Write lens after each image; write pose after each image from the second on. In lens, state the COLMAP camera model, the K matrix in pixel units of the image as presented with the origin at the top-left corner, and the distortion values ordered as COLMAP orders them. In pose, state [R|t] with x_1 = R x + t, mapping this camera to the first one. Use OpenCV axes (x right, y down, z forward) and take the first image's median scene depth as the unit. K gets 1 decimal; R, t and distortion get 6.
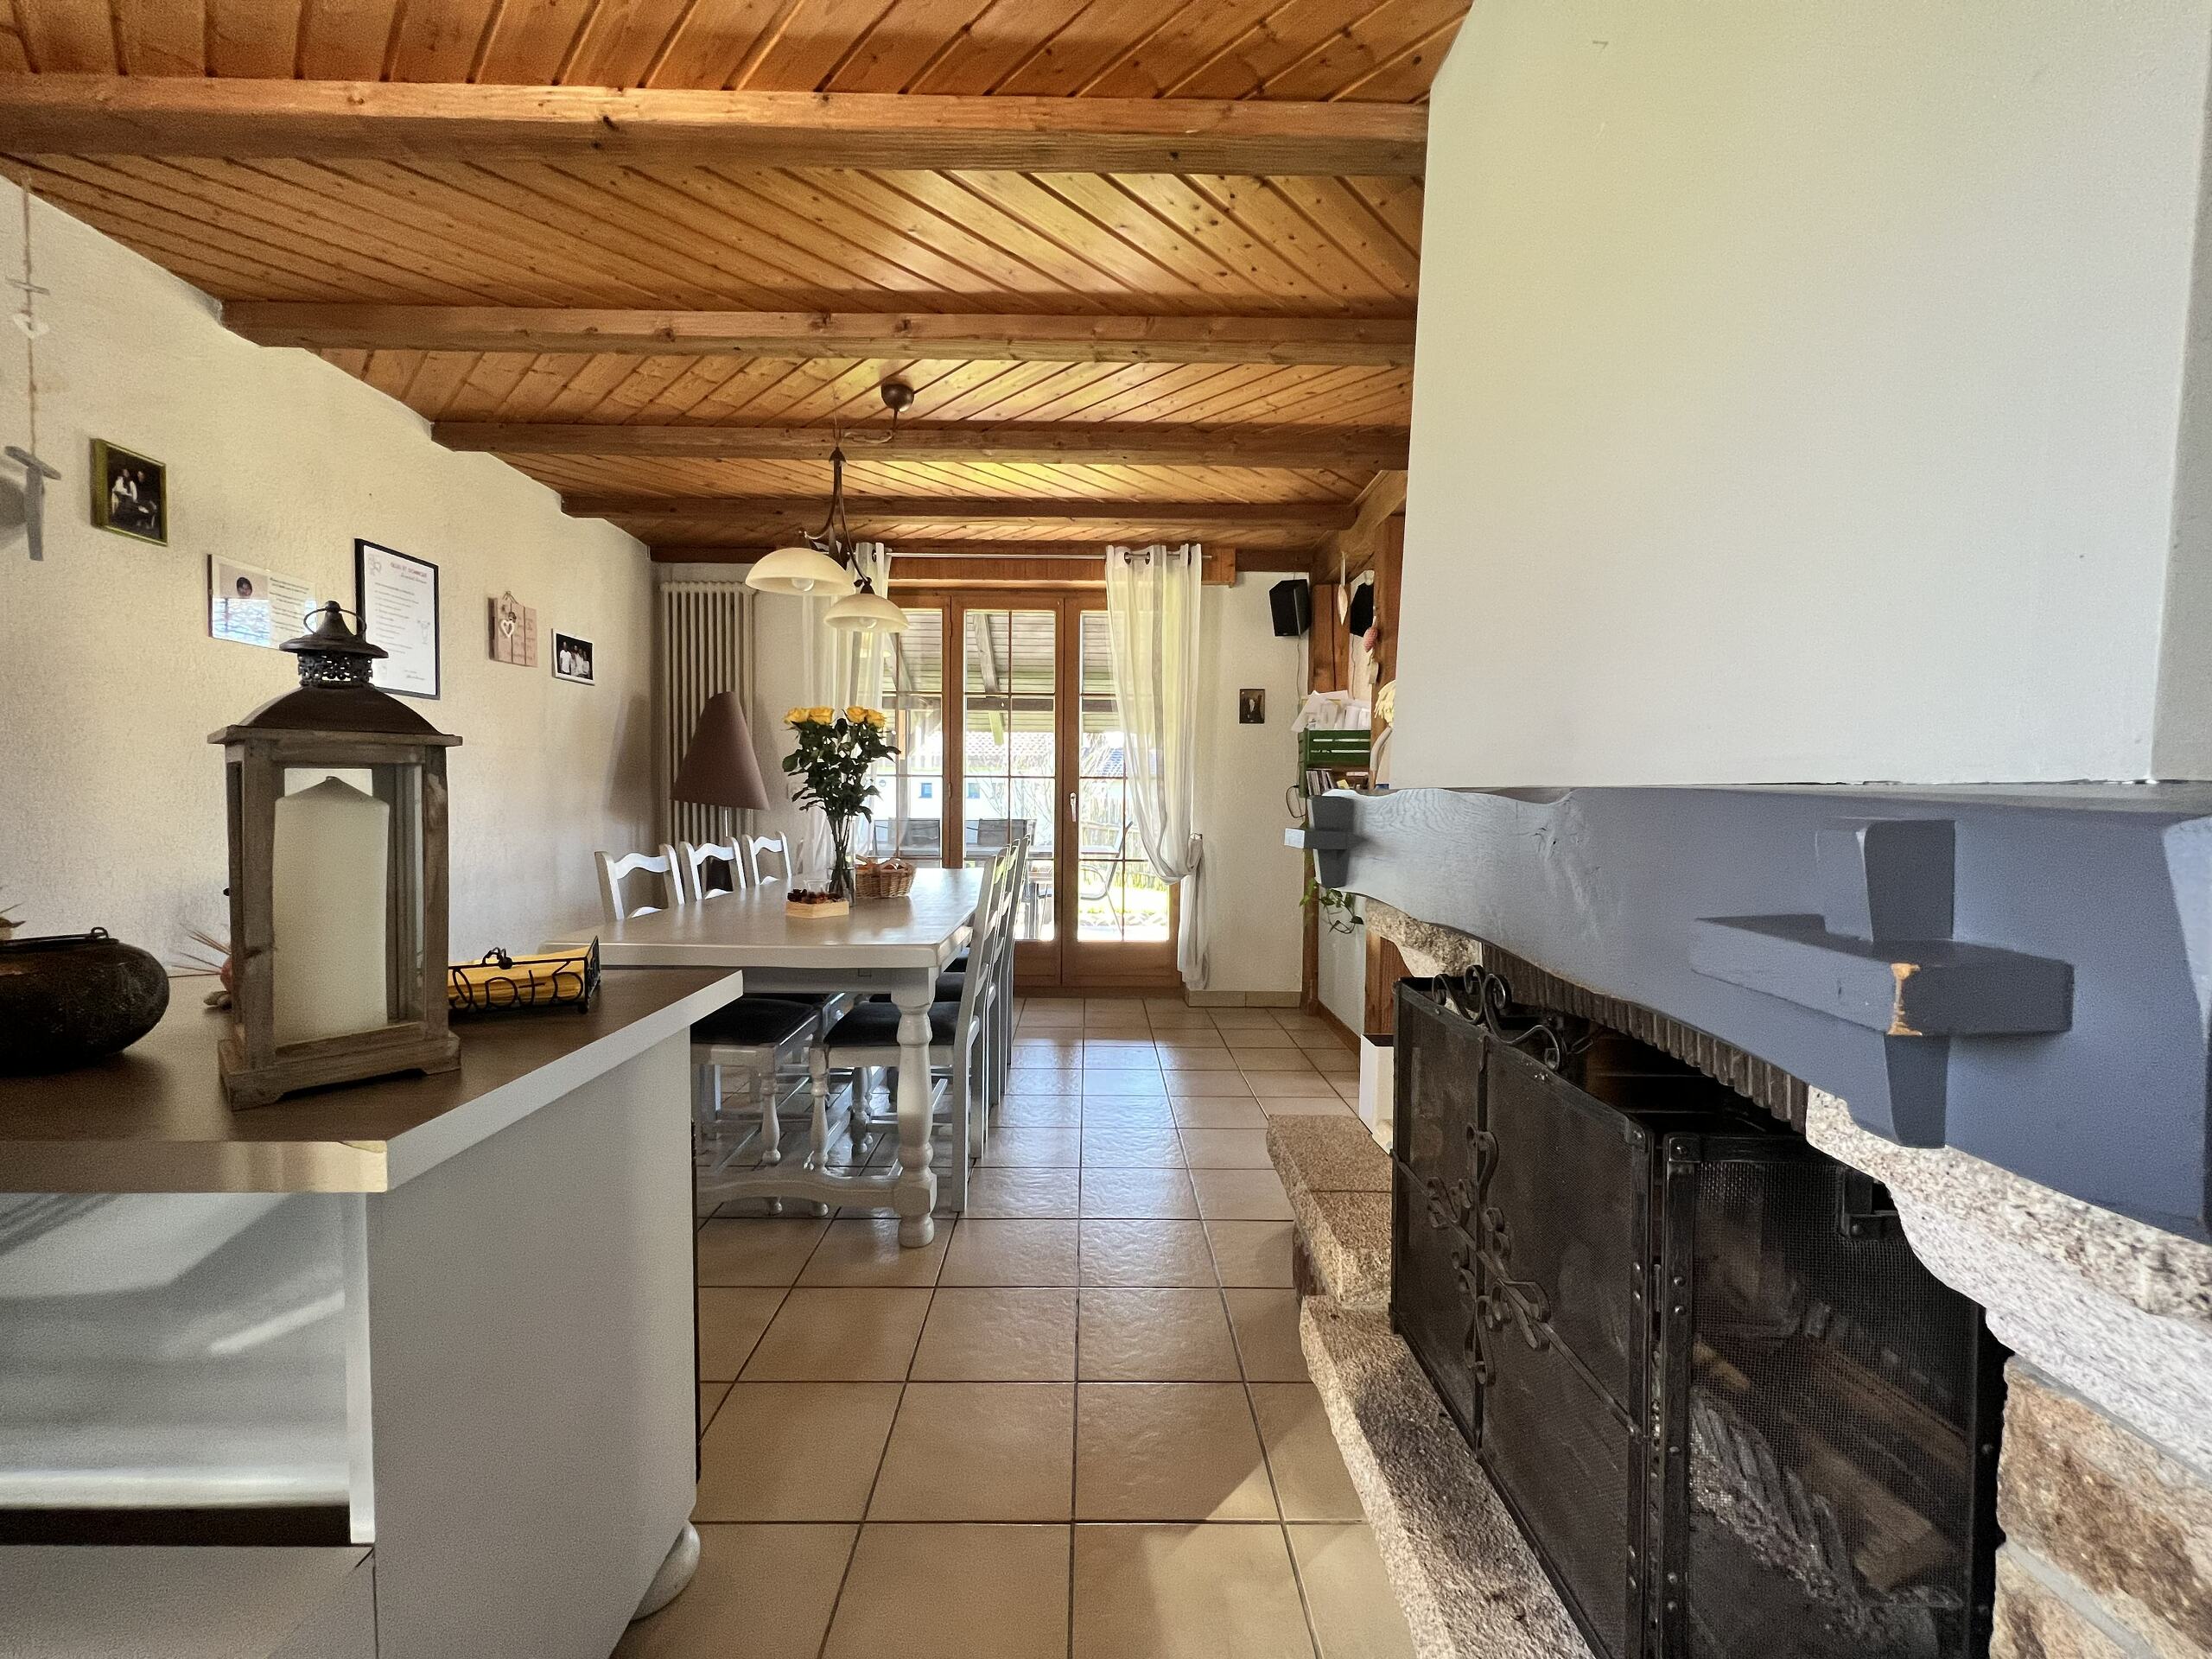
lens RADIAL K [[882.9, 0, 1099.2], [0, 882.9, 832.0], [0, 0, 1]] dist [0.001045, 0.000036]
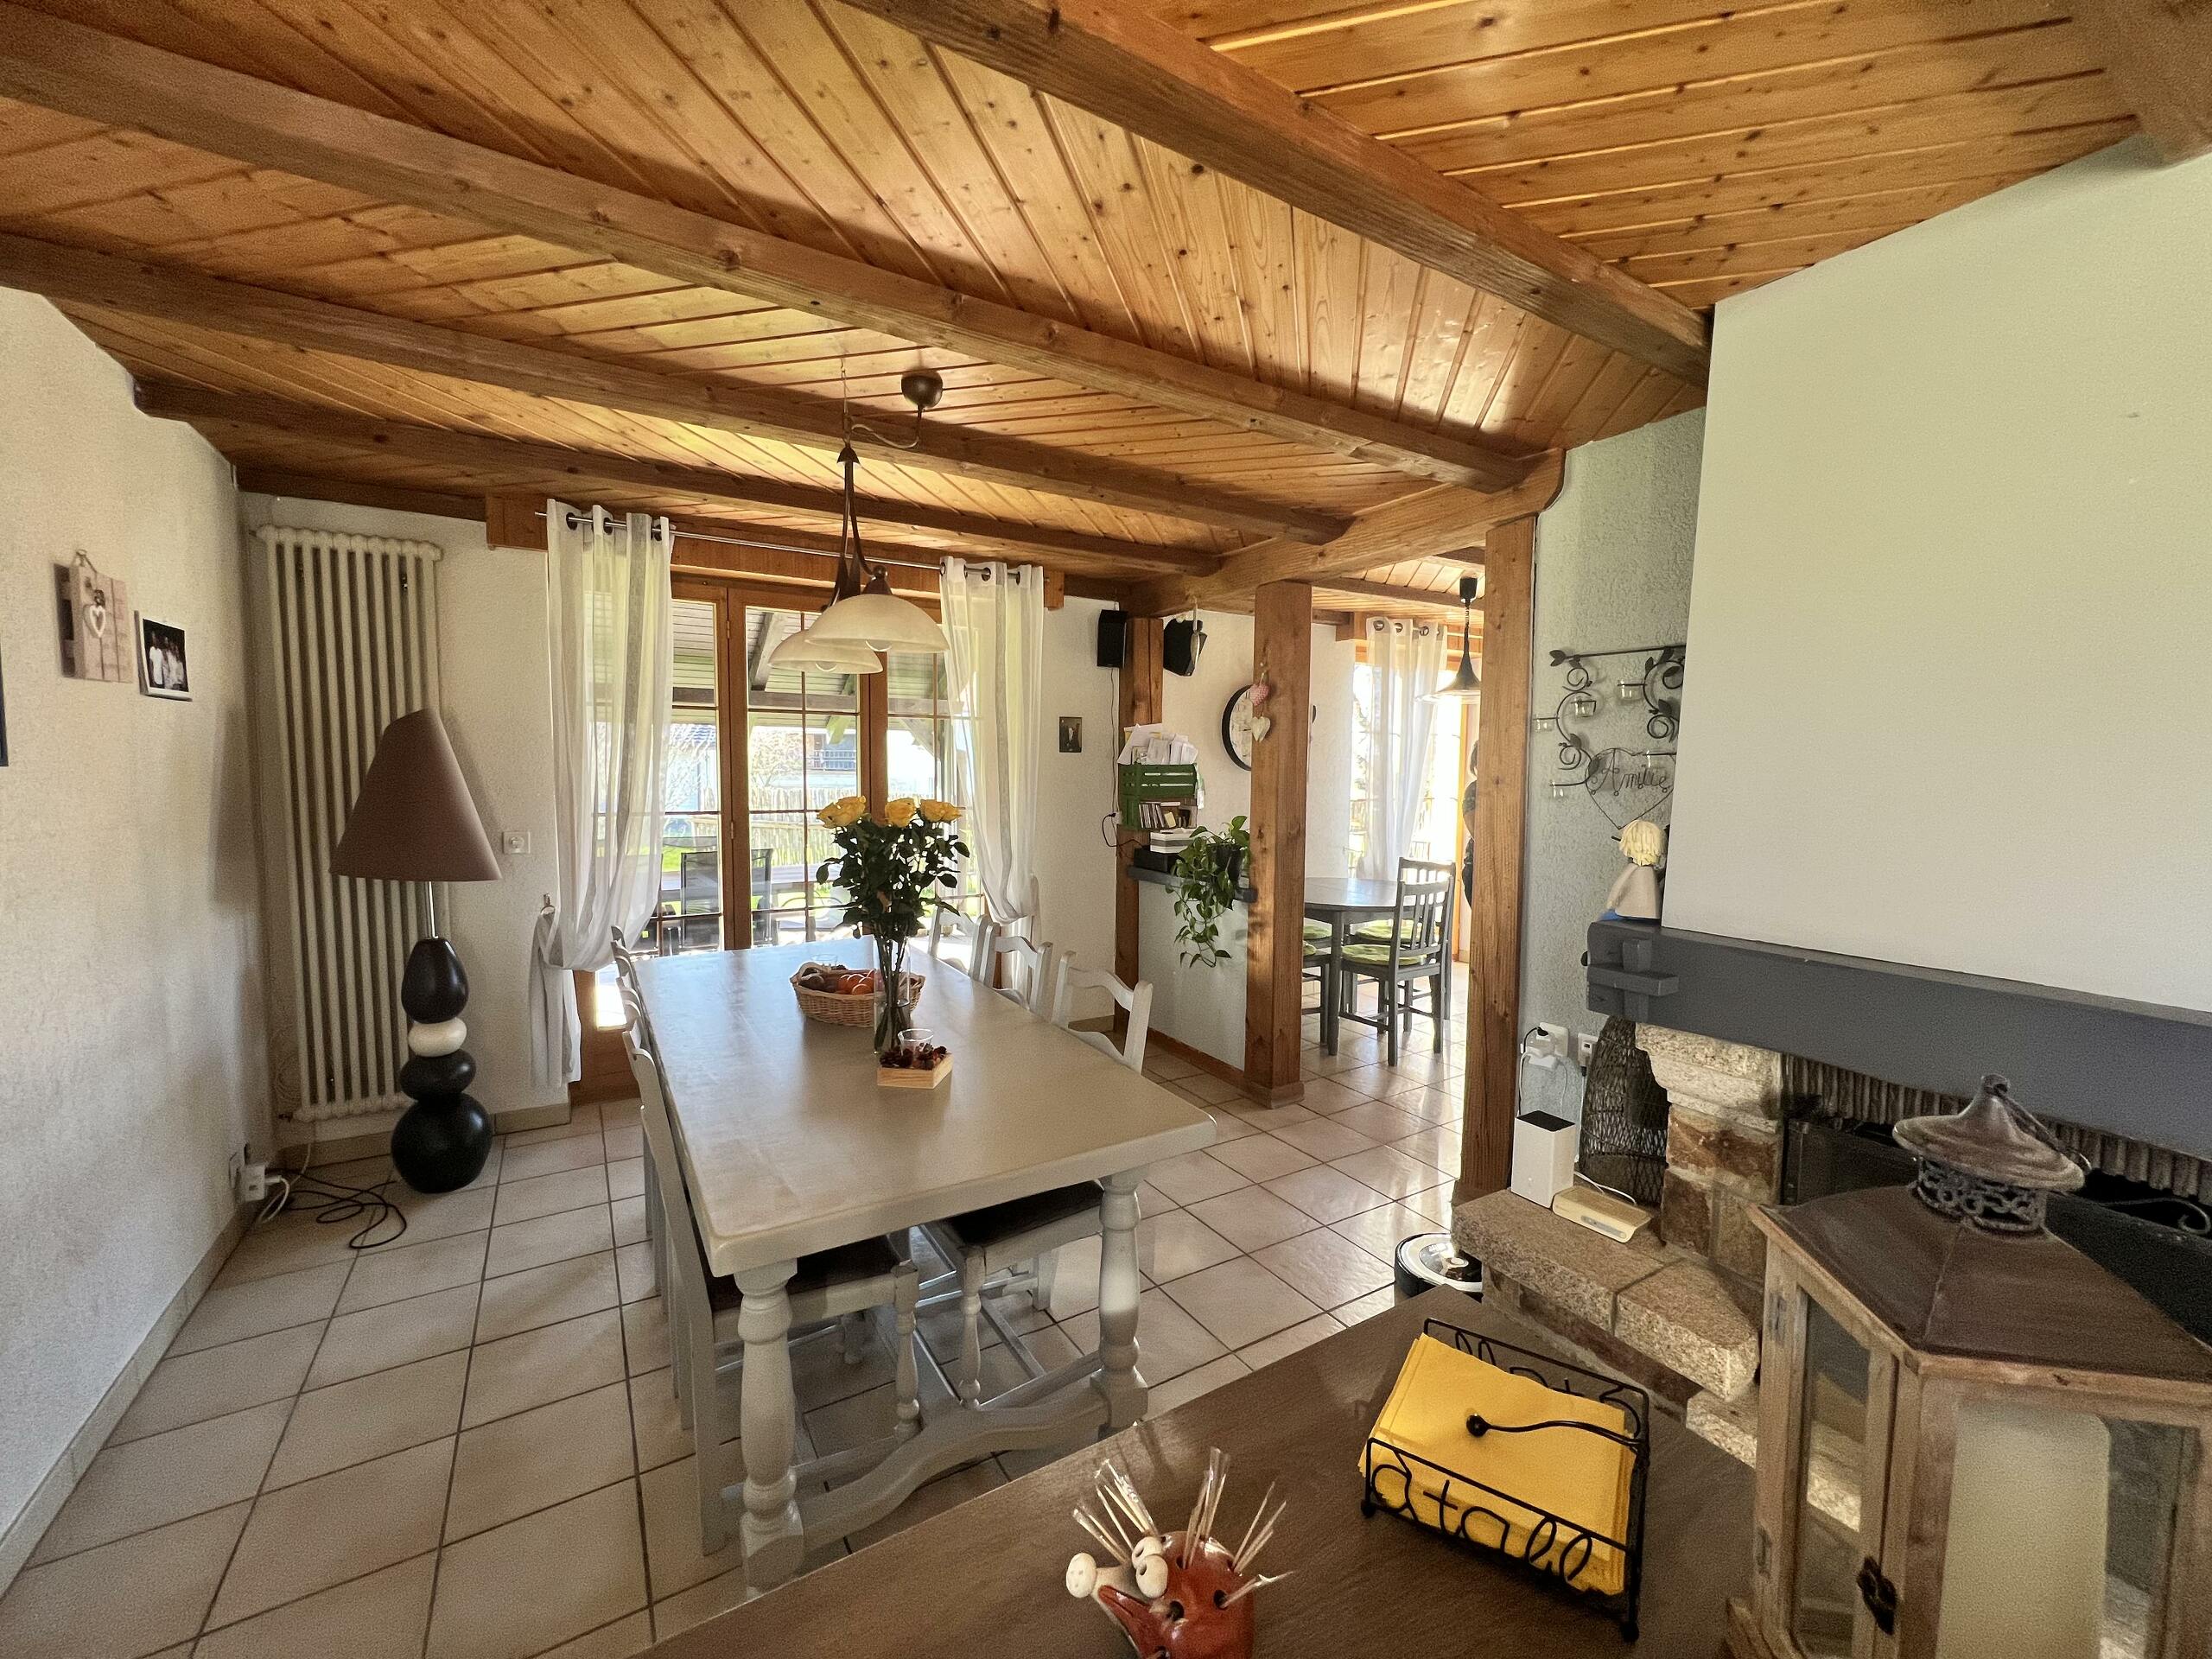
lens RADIAL K [[882.9, 0, 1099.2], [0, 882.9, 832.0], [0, 0, 1]] dist [0.001045, 0.000036]
pose [[0.862260, -0.039067, 0.504958, -0.346542], [0.016613, 0.998666, 0.048895, -0.095748], [-0.506194, -0.033771, 0.861758, 0.161284]]
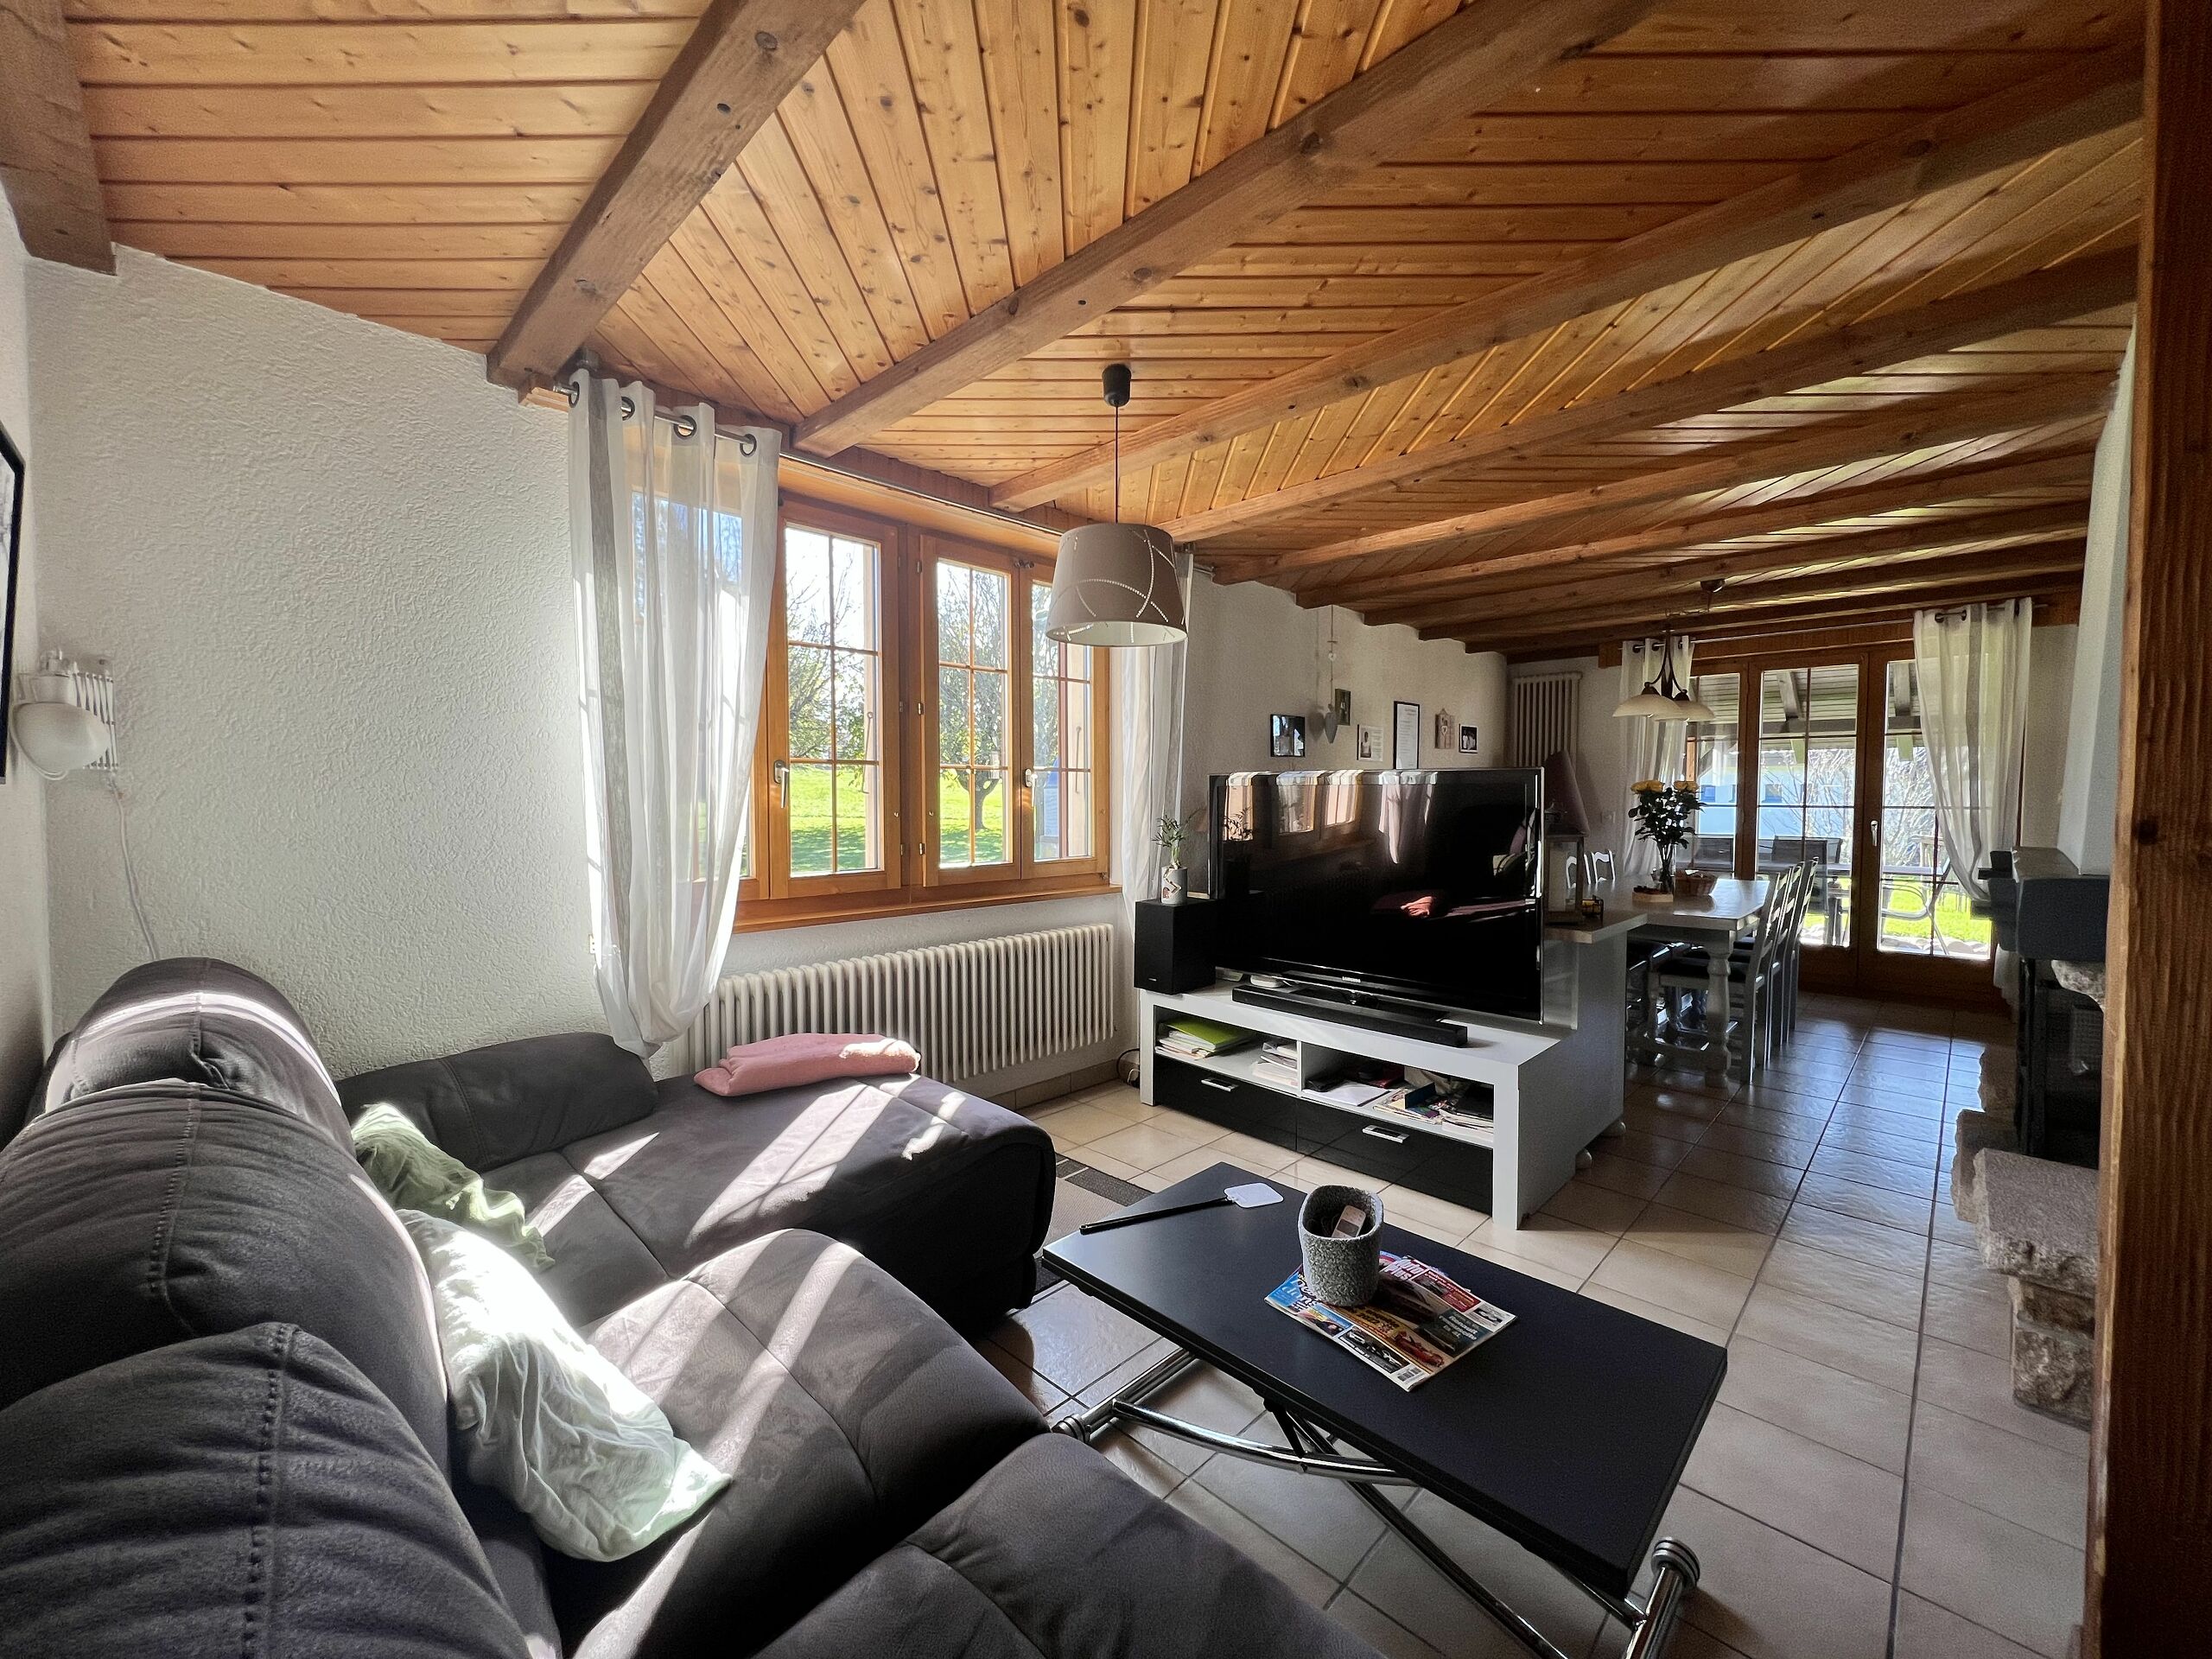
lens RADIAL K [[882.9, 0, 1099.2], [0, 882.9, 832.0], [0, 0, 1]] dist [0.001045, 0.000036]
pose [[0.702502, 0.022246, -0.711334, 0.096658], [-0.021646, 0.999717, 0.009887, -0.022898], [0.711352, 0.008452, 0.702785, -0.632388]]
